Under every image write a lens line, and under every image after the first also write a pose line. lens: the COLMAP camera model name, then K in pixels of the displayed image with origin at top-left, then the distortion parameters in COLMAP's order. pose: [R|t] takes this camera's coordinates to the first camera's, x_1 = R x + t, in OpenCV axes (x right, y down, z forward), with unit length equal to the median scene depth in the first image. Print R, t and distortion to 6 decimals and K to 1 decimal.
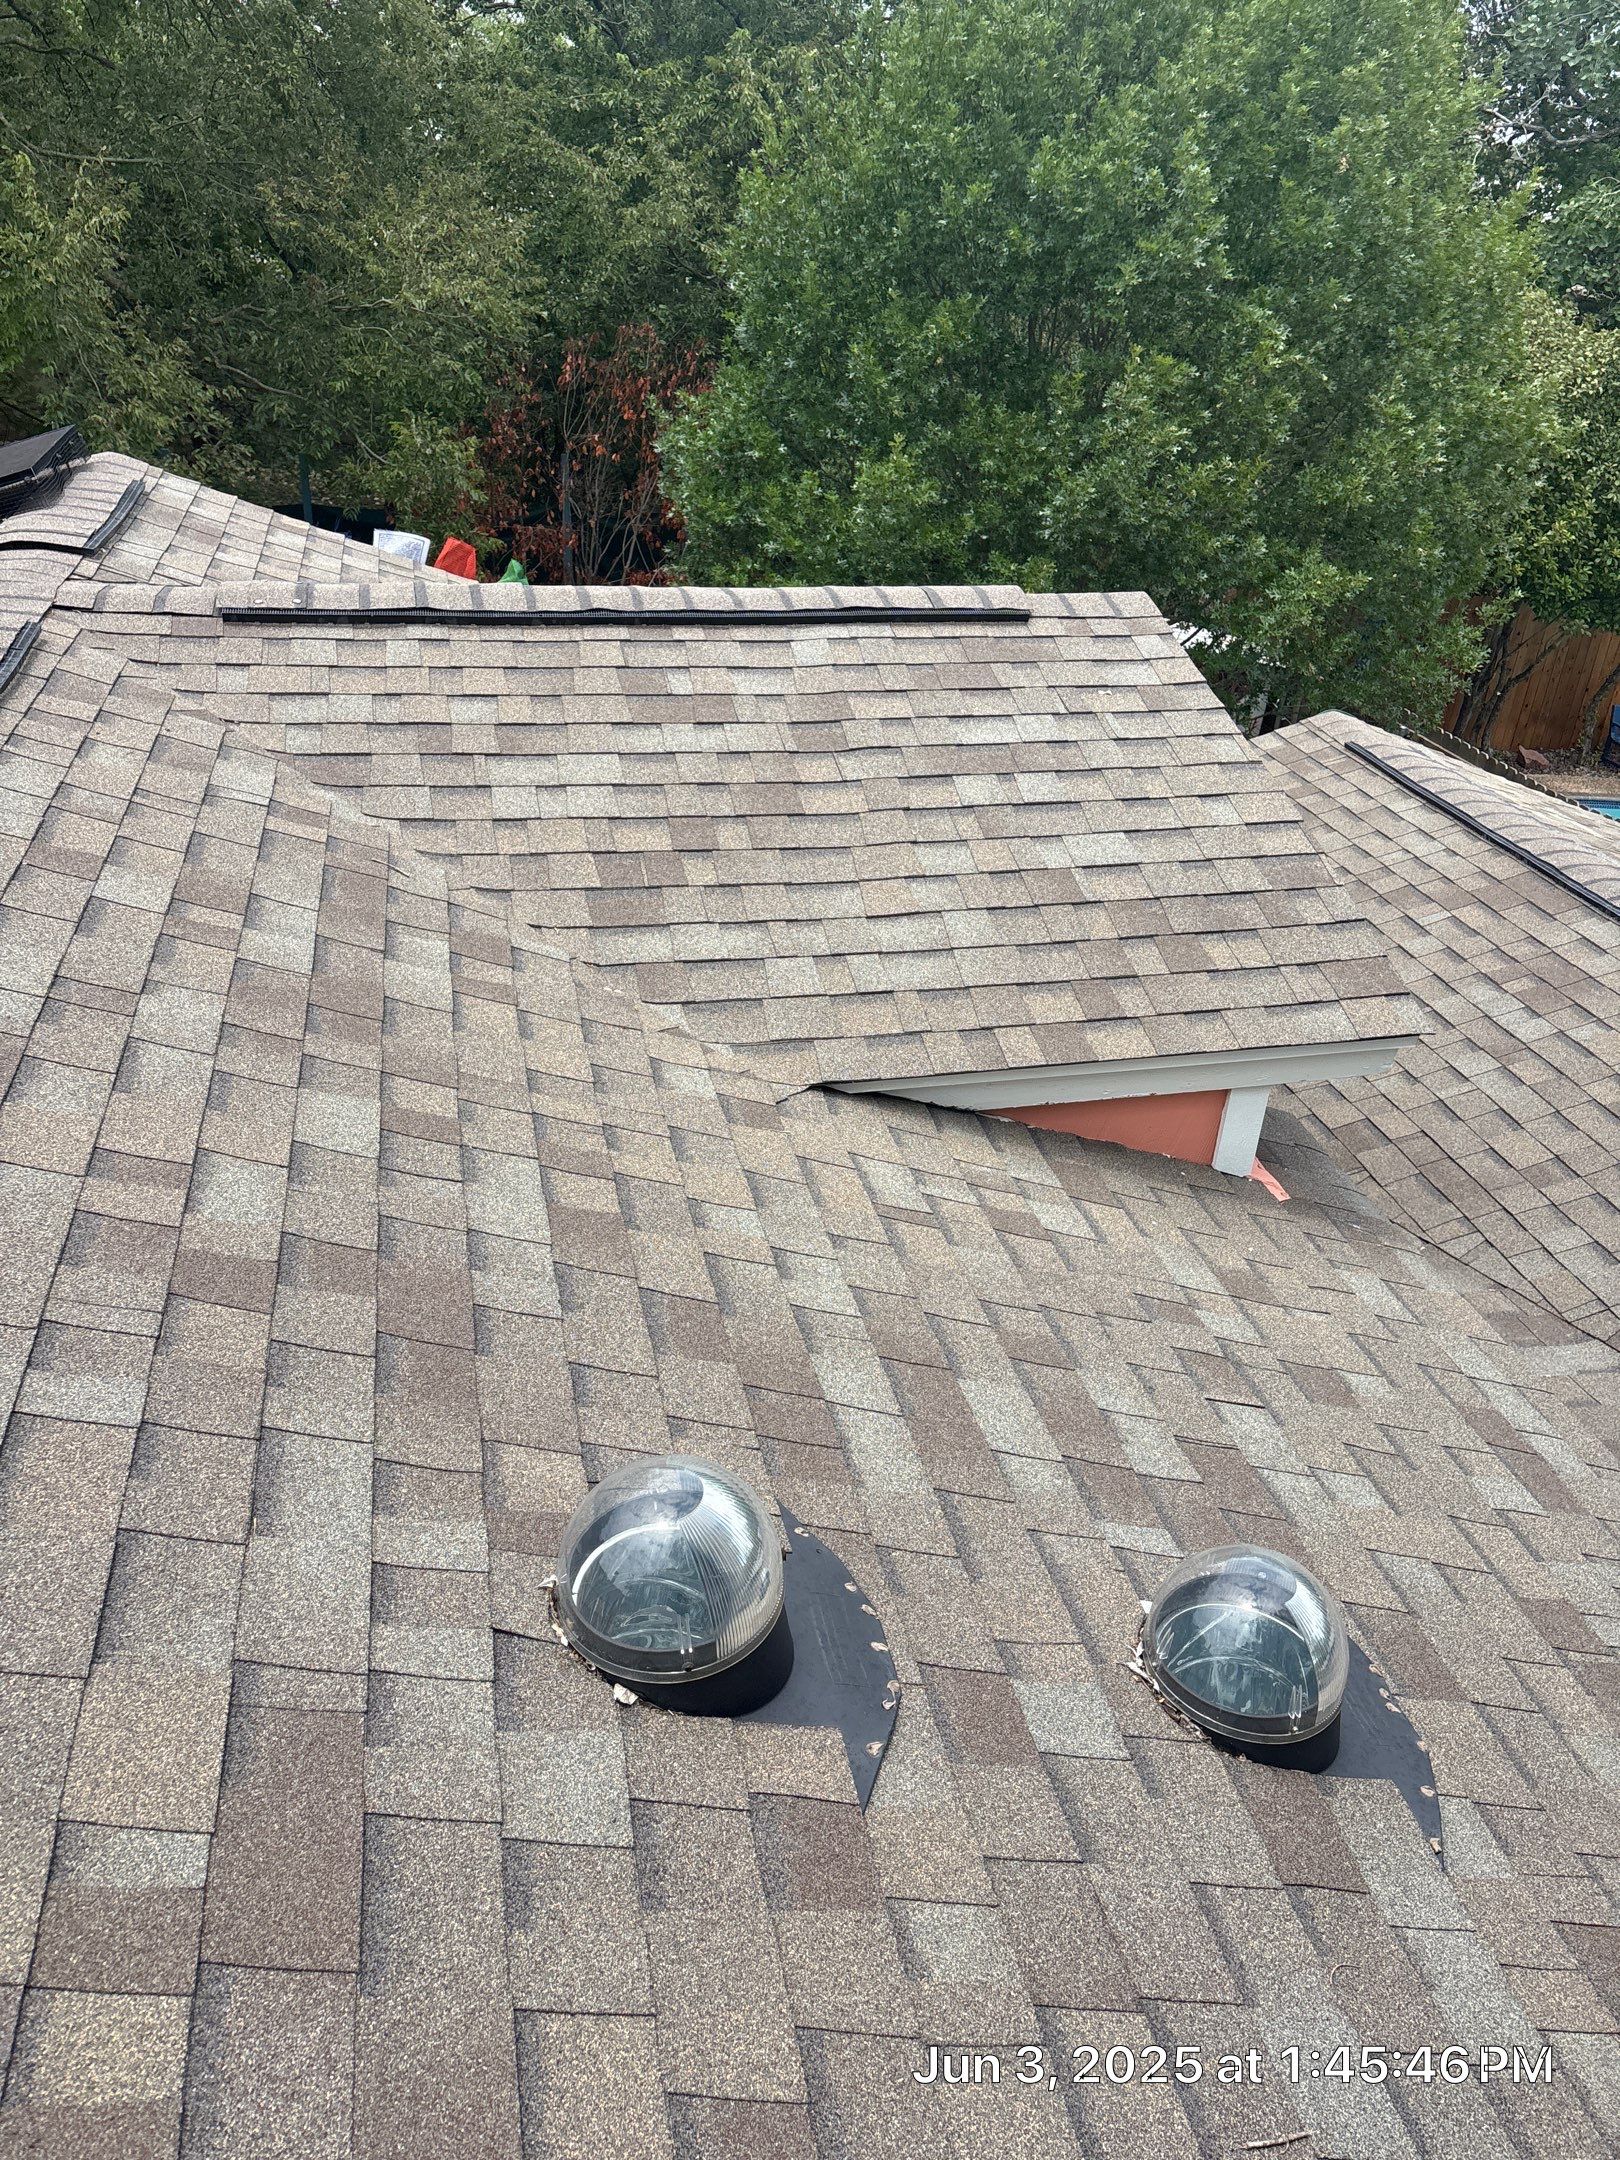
lens RADIAL K [[1575.2, 0, 810.0], [0, 1575.2, 1080.0], [0, 0, 1]] dist [0.023625, -0.056325]
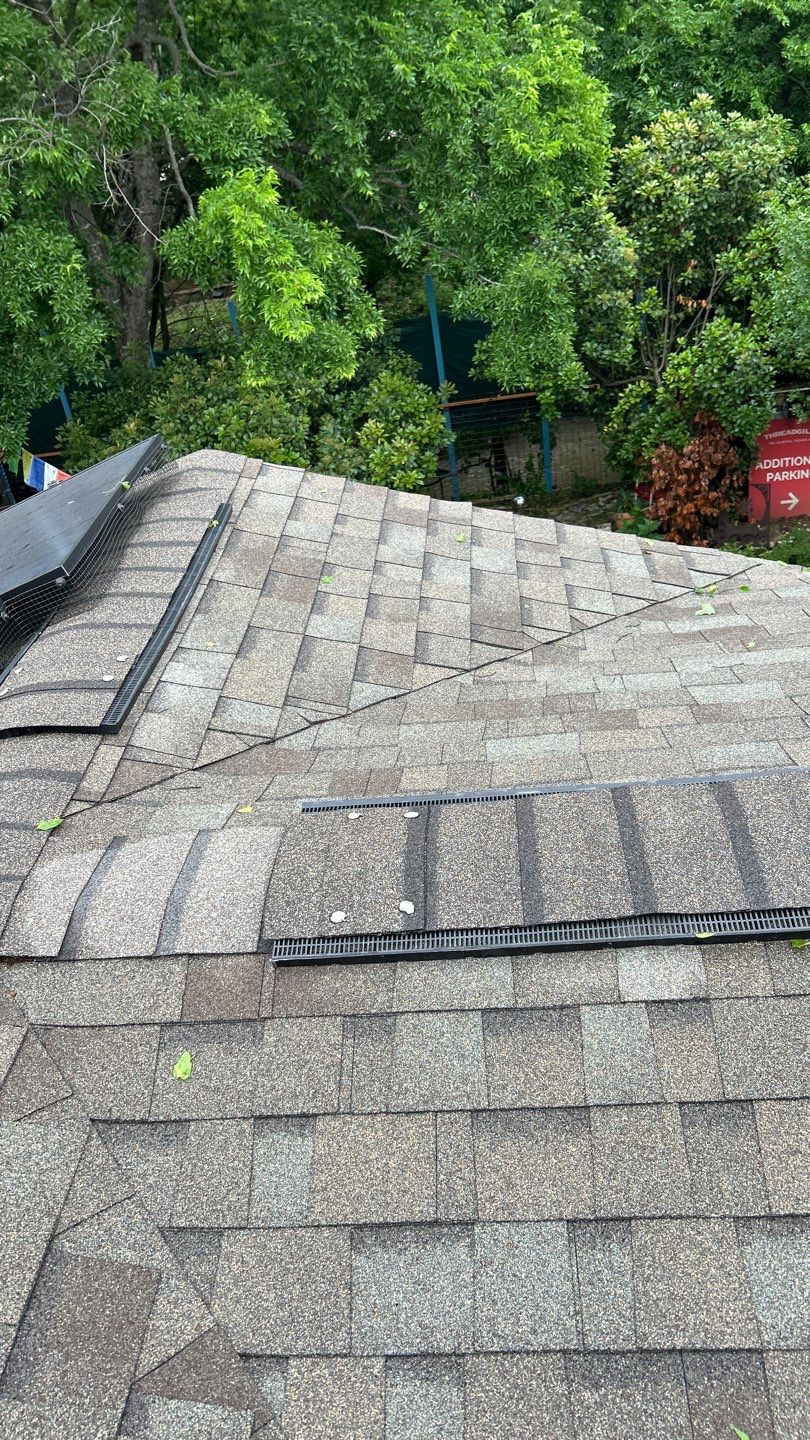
lens RADIAL K [[1071.3, 0, 390.2], [0, 1071.3, 737.4], [0, 0, 1]] dist [0.078420, -0.096404]
pose [[0.934597, -0.014329, -0.355419, -0.229009], [0.040048, 0.997074, 0.065113, -0.434730], [0.353446, -0.075088, 0.932436, 0.759330]]
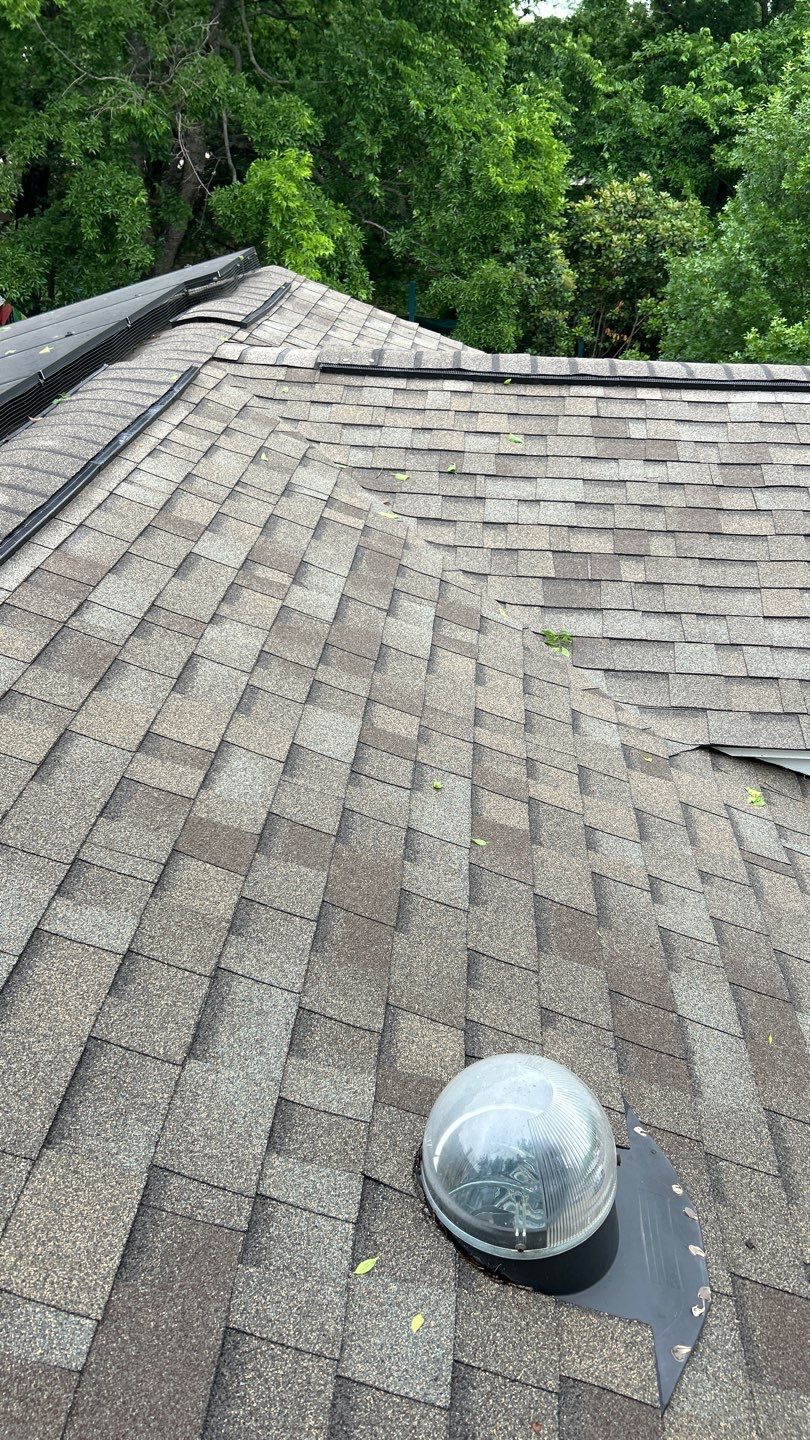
lens RADIAL K [[1054.1, 0, 405.0], [0, 1054.1, 720.0], [0, 0, 1]] dist [0.062315, -0.077475]
pose [[0.954820, 0.117426, -0.273003, 0.003828], [-0.115769, 0.993027, 0.022231, -0.007510], [0.273710, 0.010378, 0.961756, 0.104479]]
